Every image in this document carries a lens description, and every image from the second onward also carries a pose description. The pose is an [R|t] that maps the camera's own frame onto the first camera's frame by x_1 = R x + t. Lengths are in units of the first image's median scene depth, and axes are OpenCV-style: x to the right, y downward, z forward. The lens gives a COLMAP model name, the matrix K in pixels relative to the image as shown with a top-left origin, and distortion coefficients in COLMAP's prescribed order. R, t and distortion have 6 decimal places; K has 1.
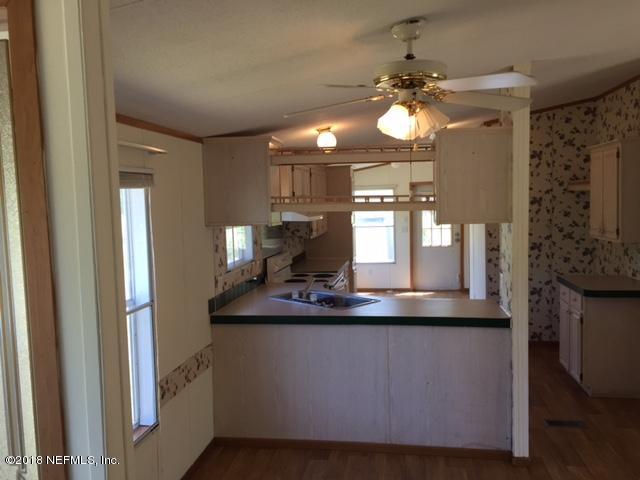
lens RADIAL K [[541.4, 0, 320.0], [0, 541.4, 240.0], [0, 0, 1]] dist [0.053615, -0.002073]
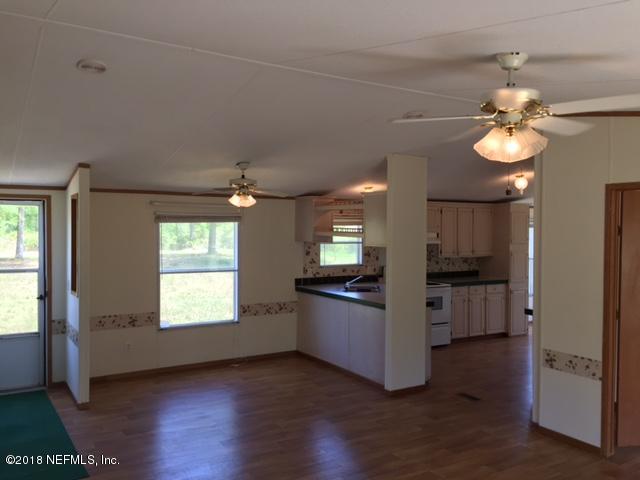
lens RADIAL K [[547.2, 0, 320.8], [0, 547.2, 234.0], [0, 0, 1]] dist [0.058152, -0.005757]
pose [[0.659226, 0.044232, -0.750643, 0.874110], [-0.082532, 0.996493, -0.013762, -0.019841], [0.747402, 0.071024, 0.660564, -0.164711]]
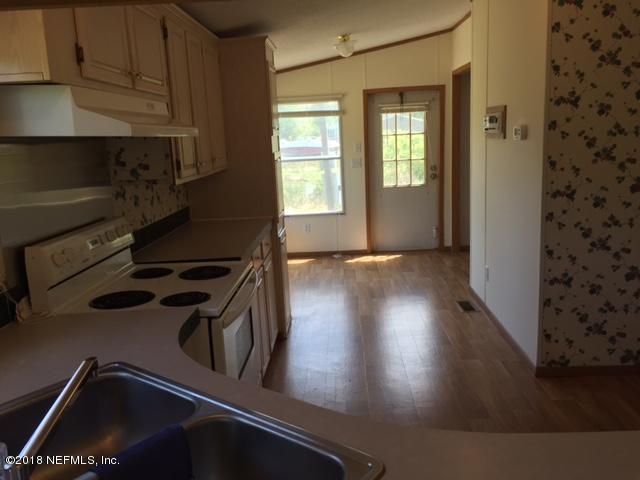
lens RADIAL K [[547.2, 0, 320.8], [0, 547.2, 234.0], [0, 0, 1]] dist [0.058152, -0.005757]
pose [[0.991668, -0.043244, 0.121343, 0.045174], [0.030743, 0.994199, 0.103064, -0.005409], [-0.125097, -0.098475, 0.987245, 0.566817]]
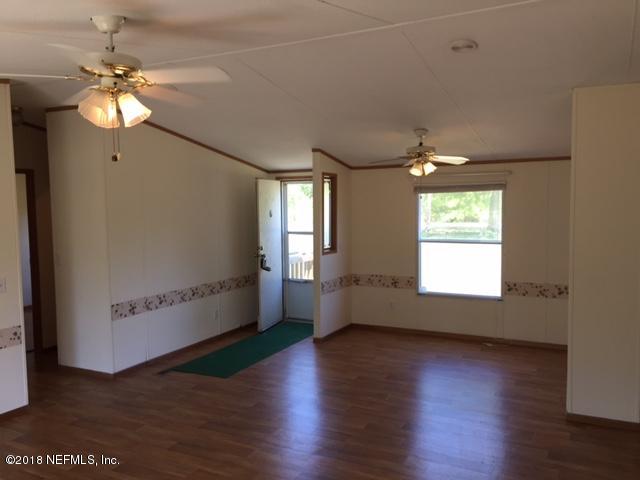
lens RADIAL K [[541.4, 0, 320.0], [0, 541.4, 240.0], [0, 0, 1]] dist [0.053615, -0.002073]
pose [[-0.310079, 0.106620, -0.944713, 0.993201], [-0.043784, 0.991036, 0.126219, -0.070047], [0.949702, 0.080501, -0.302631, 0.489396]]
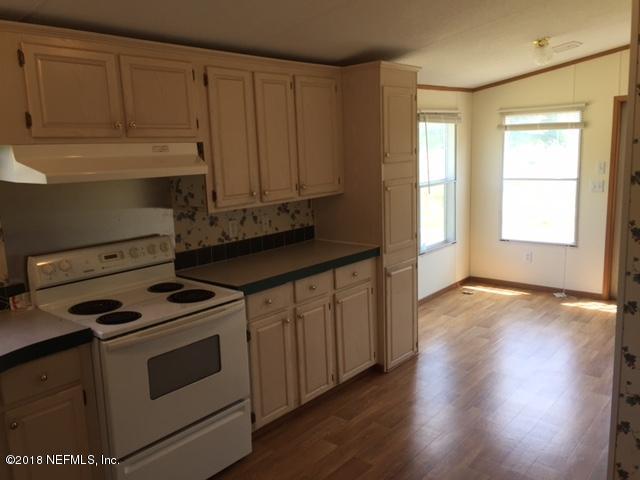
lens RADIAL K [[547.2, 0, 320.8], [0, 547.2, 234.0], [0, 0, 1]] dist [0.058152, -0.005757]
pose [[0.858869, 0.082437, -0.505518, 0.342510], [-0.028824, 0.993178, 0.112991, -0.045352], [0.511384, -0.082473, 0.855386, 0.648962]]
